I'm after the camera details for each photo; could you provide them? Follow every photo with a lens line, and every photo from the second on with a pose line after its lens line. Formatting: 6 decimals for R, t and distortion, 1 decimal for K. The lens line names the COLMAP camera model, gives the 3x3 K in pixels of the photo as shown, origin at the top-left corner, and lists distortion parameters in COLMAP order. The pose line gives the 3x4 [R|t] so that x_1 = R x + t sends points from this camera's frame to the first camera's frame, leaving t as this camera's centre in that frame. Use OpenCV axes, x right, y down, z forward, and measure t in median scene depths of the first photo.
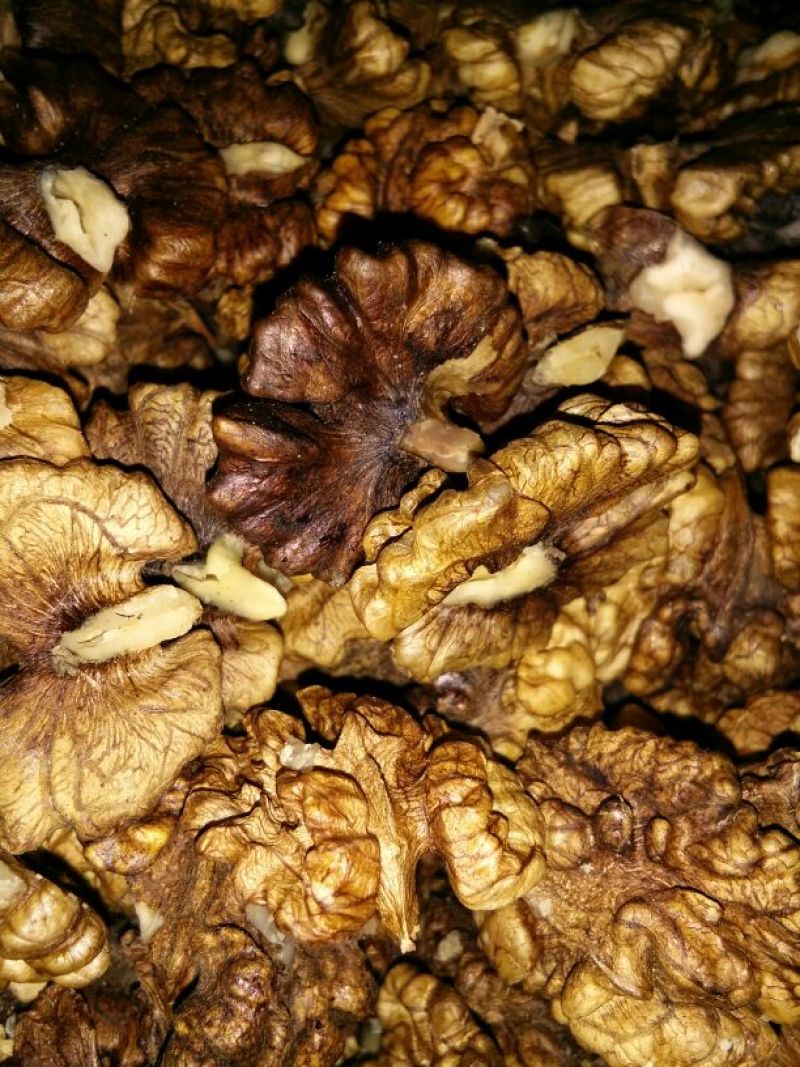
lens RADIAL K [[878.1, 0, 400.0], [0, 878.1, 533.5], [0, 0, 1]] dist [-0.002769, -0.002031]
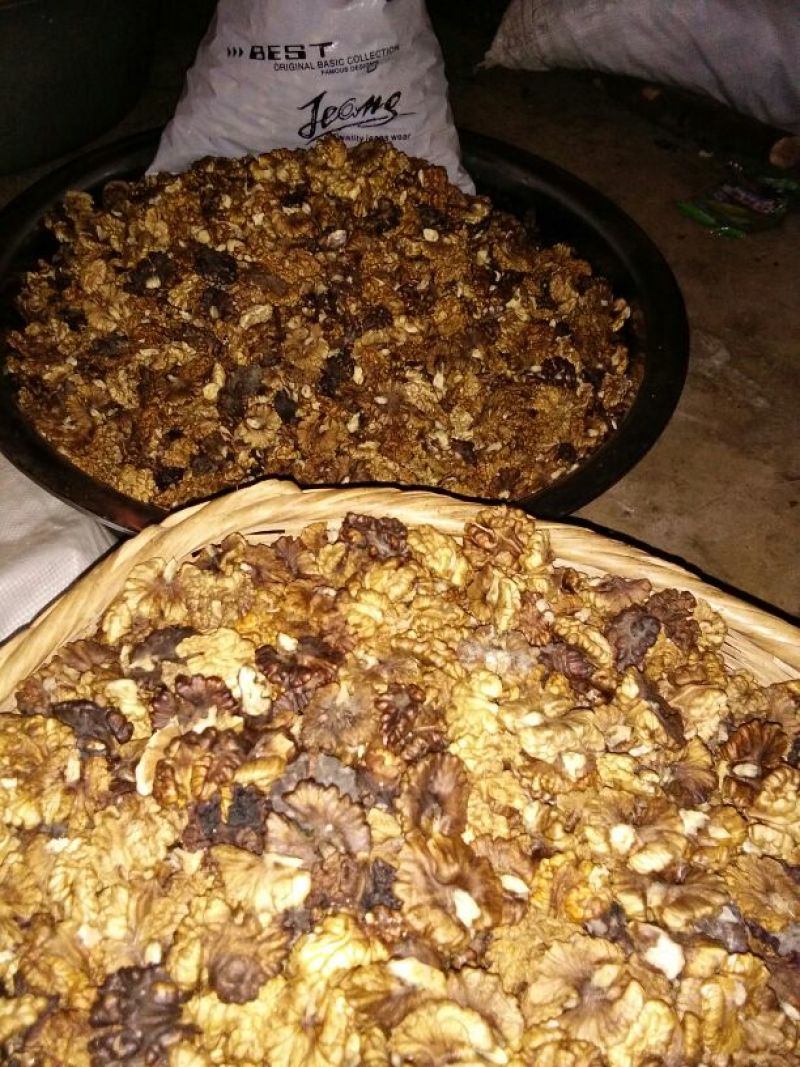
lens RADIAL K [[856.3, 0, 404.0], [0, 856.3, 559.4], [0, 0, 1]] dist [0.081629, -0.109017]
pose [[0.983513, 0.115029, -0.139540, -0.223240], [-0.157190, 0.925285, -0.345165, -0.352217], [0.089410, 0.361408, 0.928111, -1.937209]]
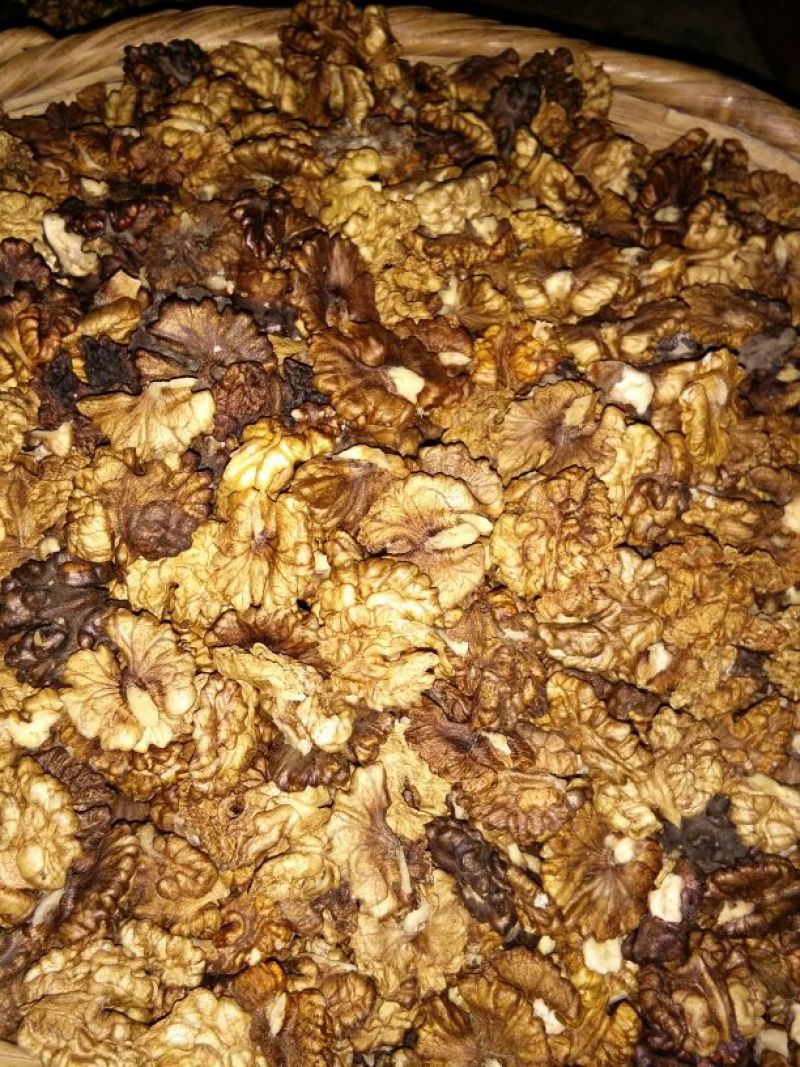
lens RADIAL K [[856.3, 0, 404.0], [0, 856.3, 559.4], [0, 0, 1]] dist [0.081629, -0.109017]
pose [[0.990461, -0.136705, 0.017301, -0.381995], [0.137705, 0.986537, -0.088218, 0.299215], [-0.005008, 0.089758, 0.995951, -1.243147]]
